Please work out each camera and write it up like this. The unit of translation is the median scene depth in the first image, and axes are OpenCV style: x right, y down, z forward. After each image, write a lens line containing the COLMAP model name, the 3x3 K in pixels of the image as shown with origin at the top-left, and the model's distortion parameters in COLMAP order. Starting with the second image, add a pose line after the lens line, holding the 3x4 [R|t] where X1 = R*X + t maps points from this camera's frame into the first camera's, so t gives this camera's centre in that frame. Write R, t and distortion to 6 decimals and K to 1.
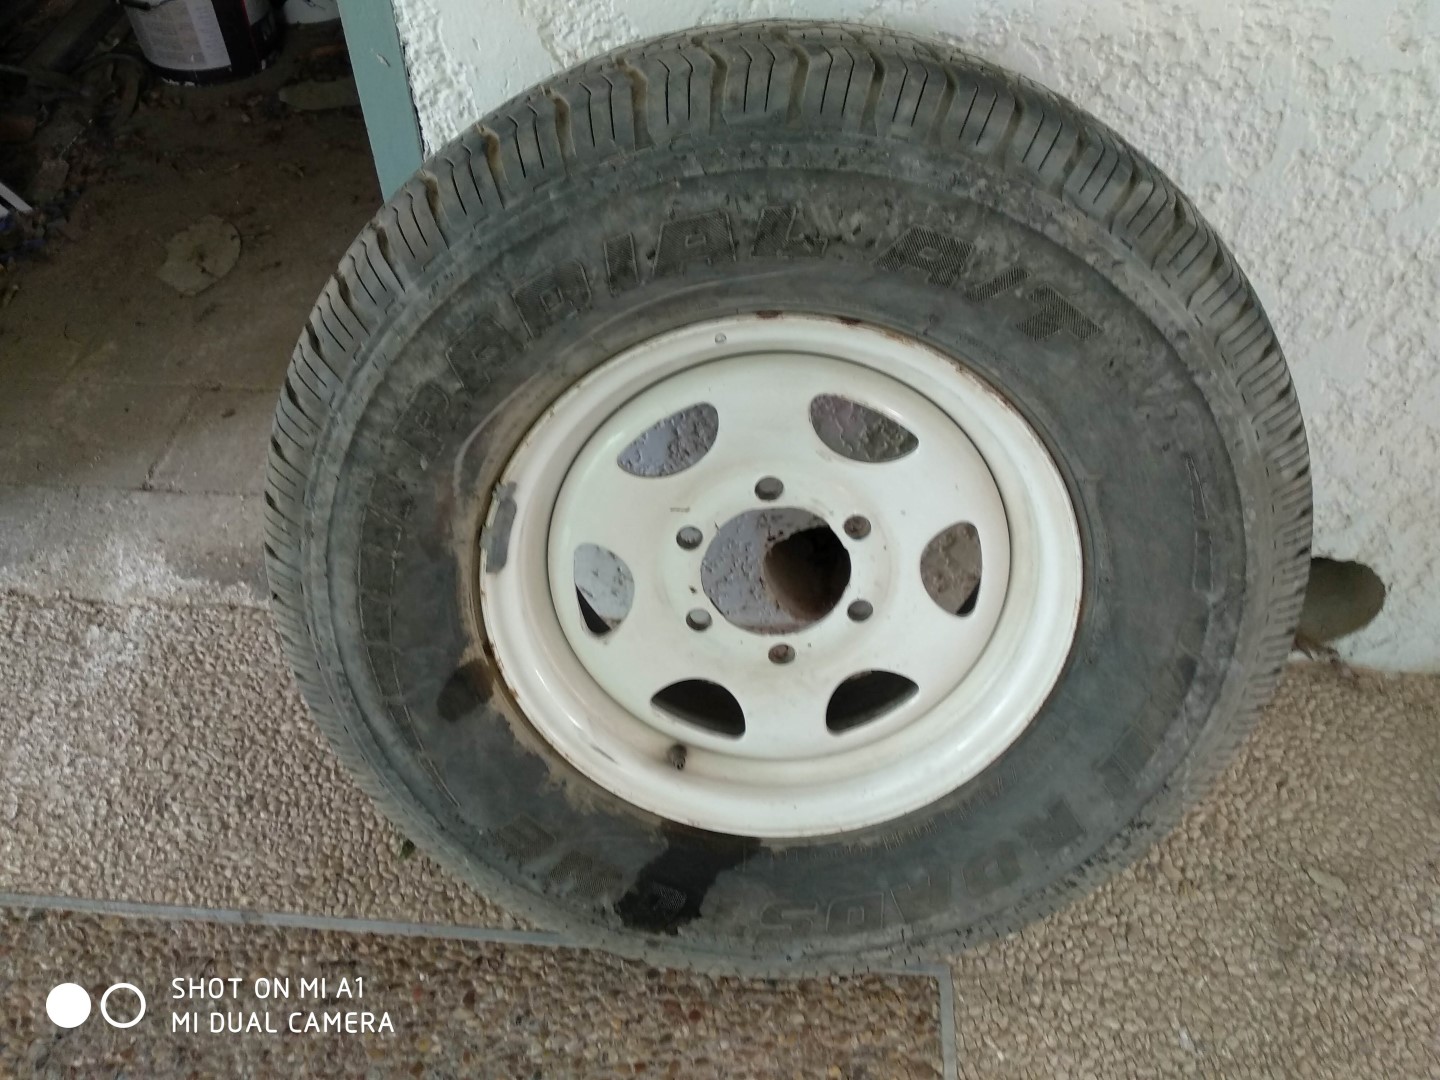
lens RADIAL K [[1124.0, 0, 713.6], [0, 1124.0, 551.7], [0, 0, 1]] dist [0.067118, -0.092310]
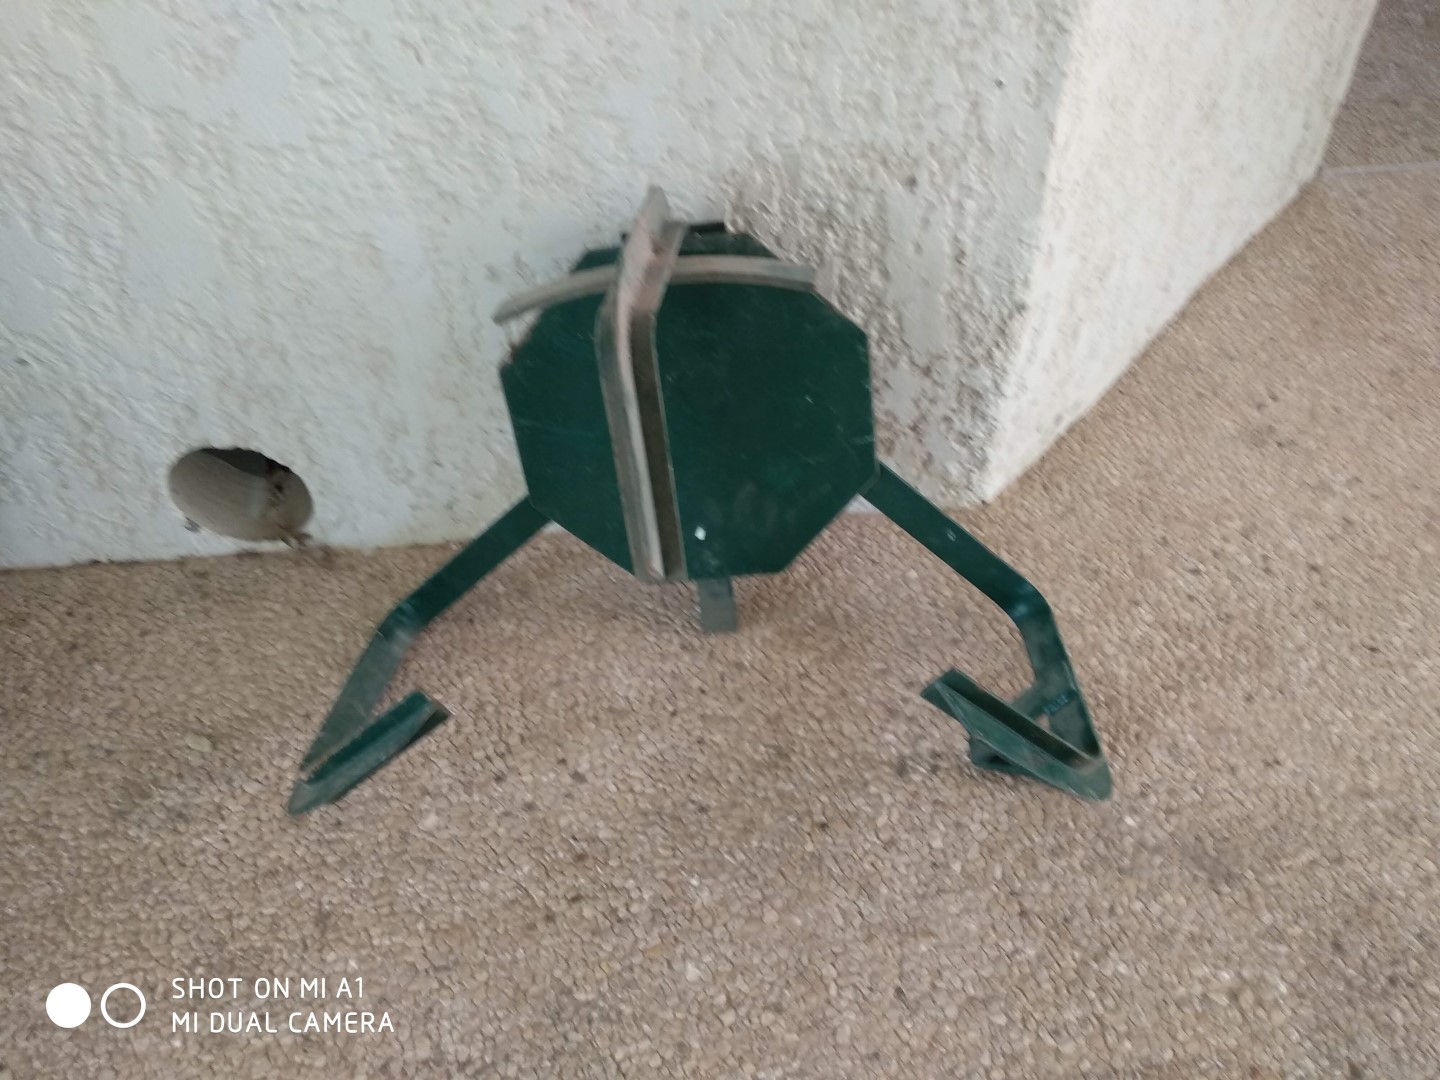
lens RADIAL K [[1124.0, 0, 721.0], [0, 1124.0, 545.8], [0, 0, 1]] dist [0.067118, -0.092310]
pose [[0.988102, -0.126777, 0.087077, 1.009312], [0.126793, 0.991915, 0.005369, 0.170018], [-0.087053, 0.005736, 0.996187, -0.124141]]
